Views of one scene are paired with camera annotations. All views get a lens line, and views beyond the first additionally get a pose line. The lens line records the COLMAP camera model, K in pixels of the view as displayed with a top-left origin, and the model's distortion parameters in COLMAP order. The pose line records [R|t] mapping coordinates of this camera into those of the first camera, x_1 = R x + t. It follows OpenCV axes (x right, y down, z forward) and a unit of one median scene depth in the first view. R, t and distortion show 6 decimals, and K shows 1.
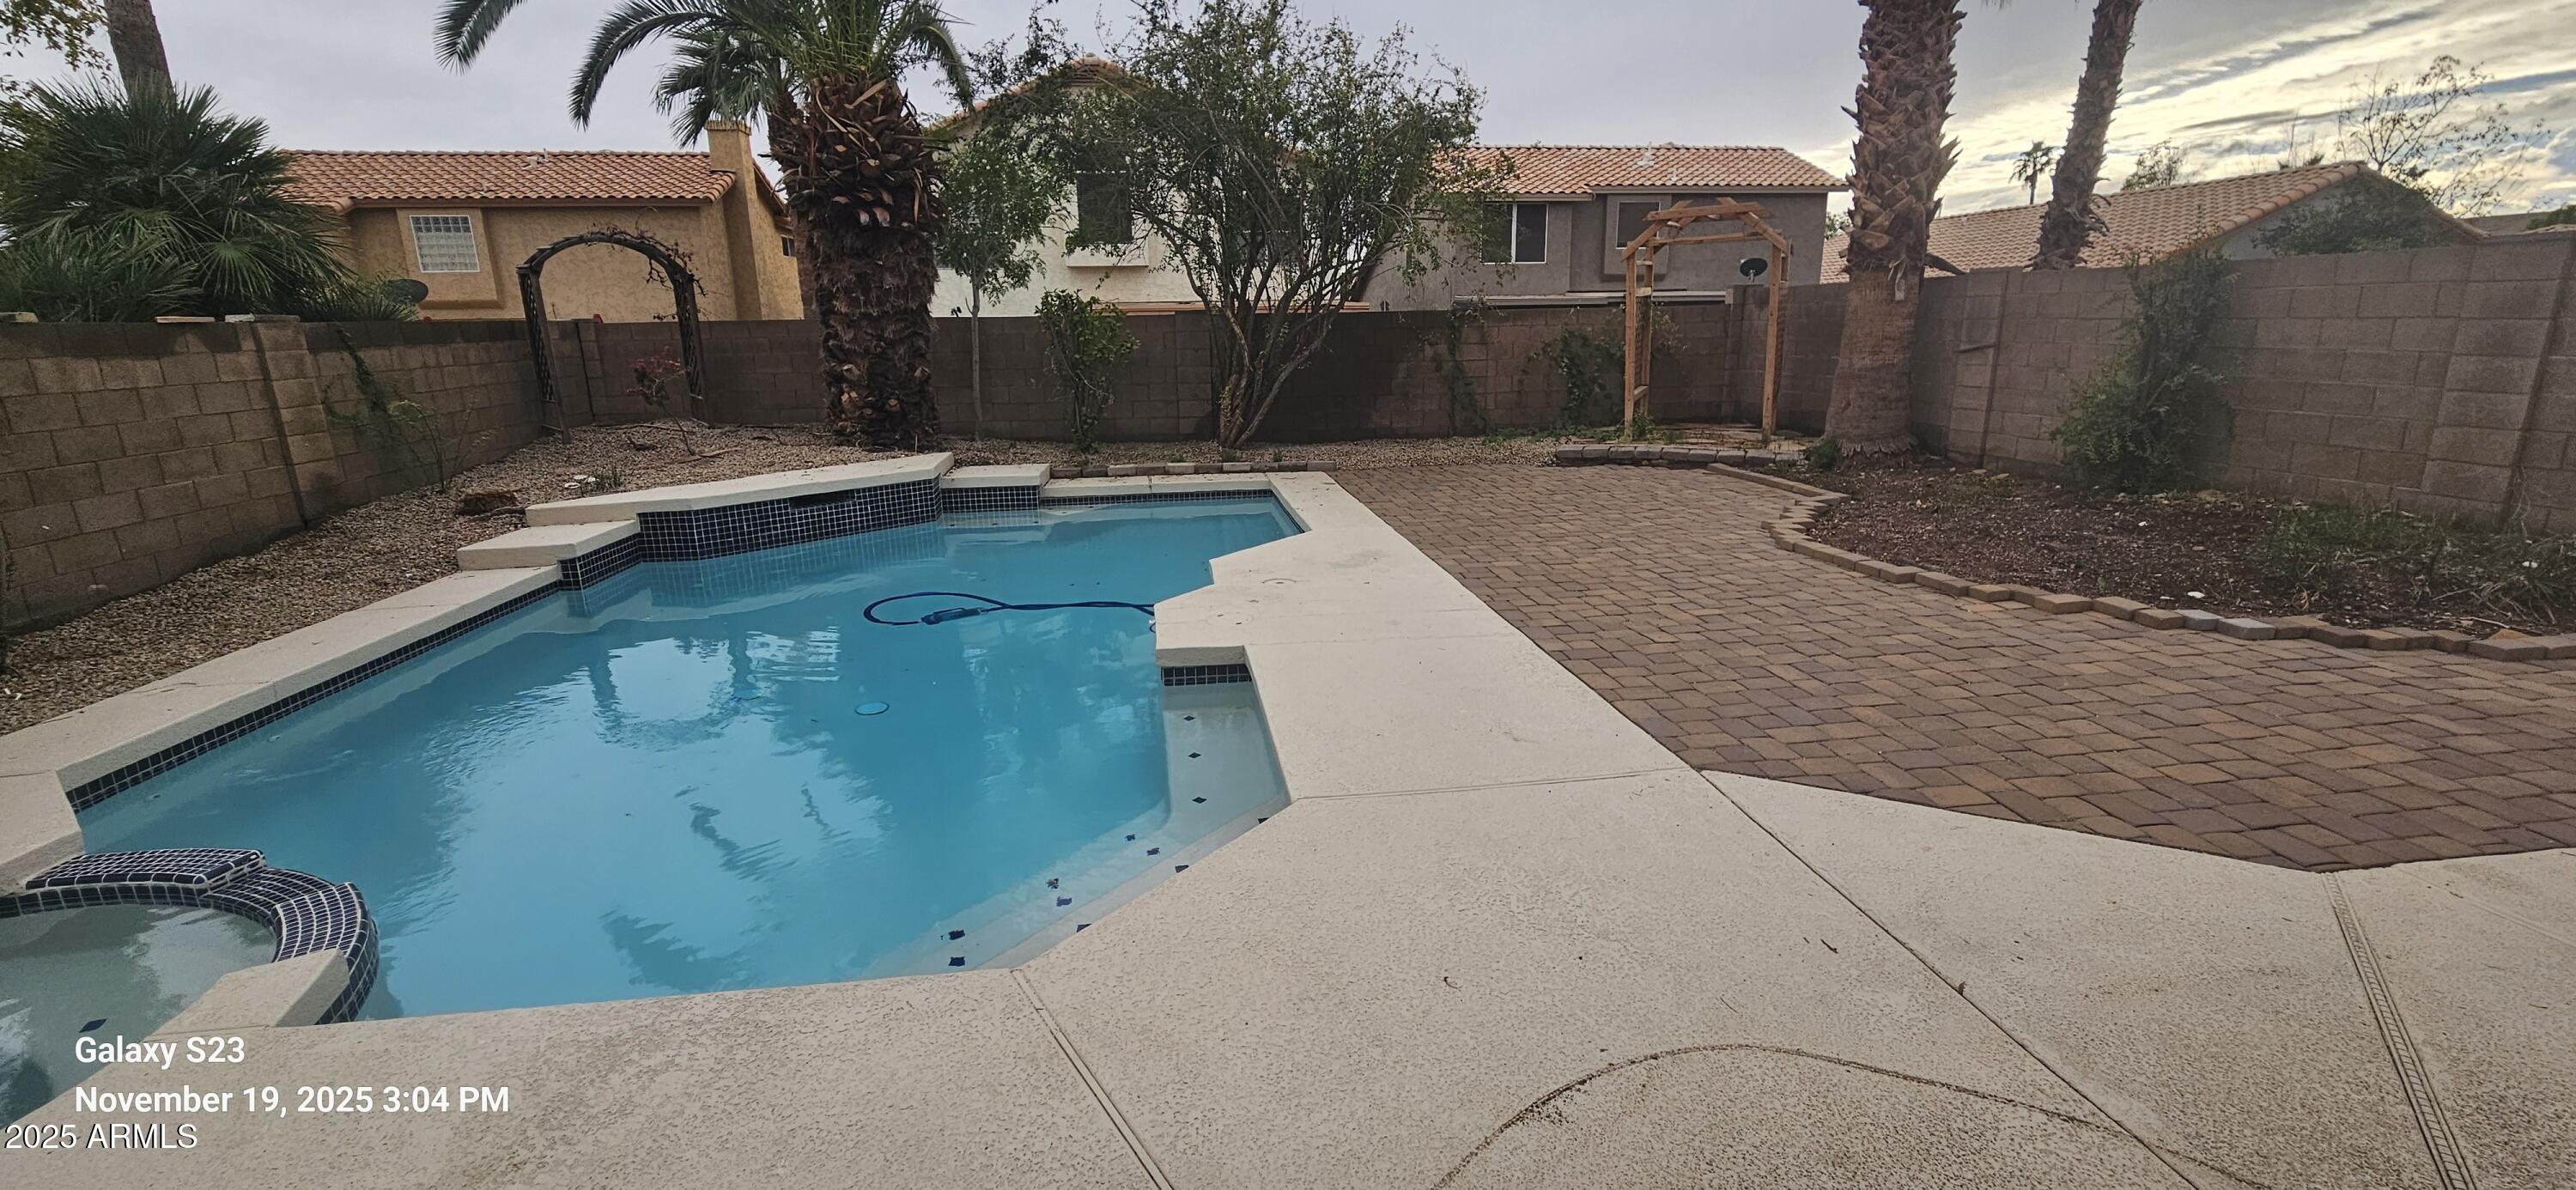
lens RADIAL K [[1054.4, 0, 1294.8], [0, 1054.4, 594.2], [0, 0, 1]] dist [0.000975, -0.000754]
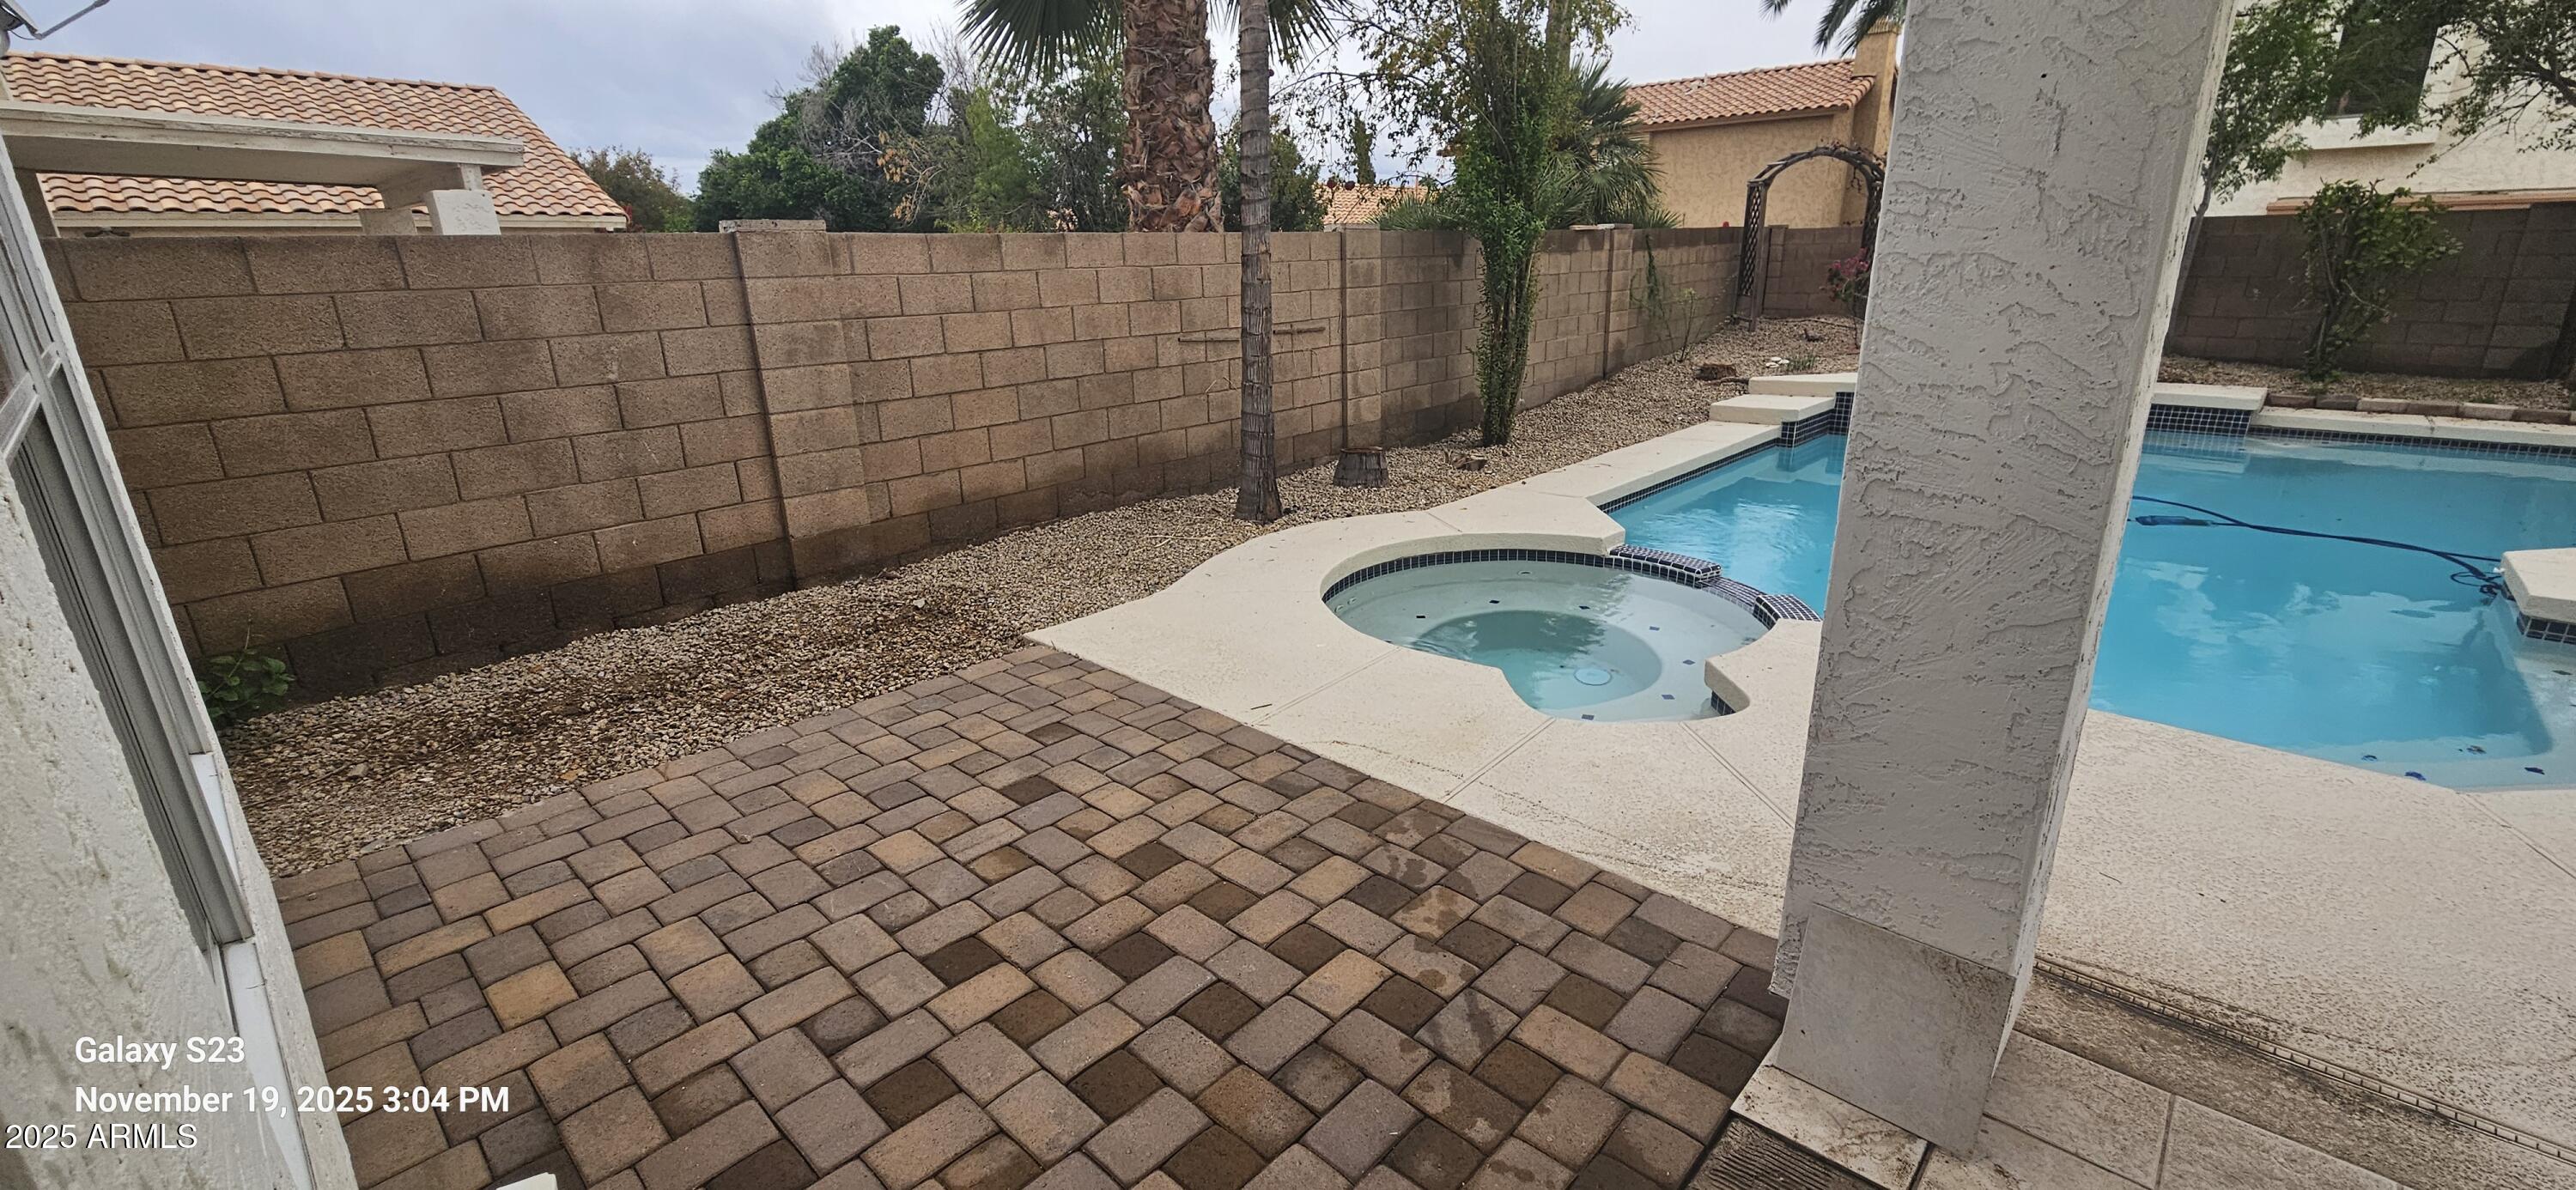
lens RADIAL K [[1054.4, 0, 1290.4], [0, 1054.4, 594.0], [0, 0, 1]] dist [0.000975, -0.000754]
pose [[0.636823, 0.241636, -0.732167, -0.099935], [-0.181749, 0.969906, 0.162016, 0.066054], [0.749282, 0.029895, 0.661576, -0.245532]]
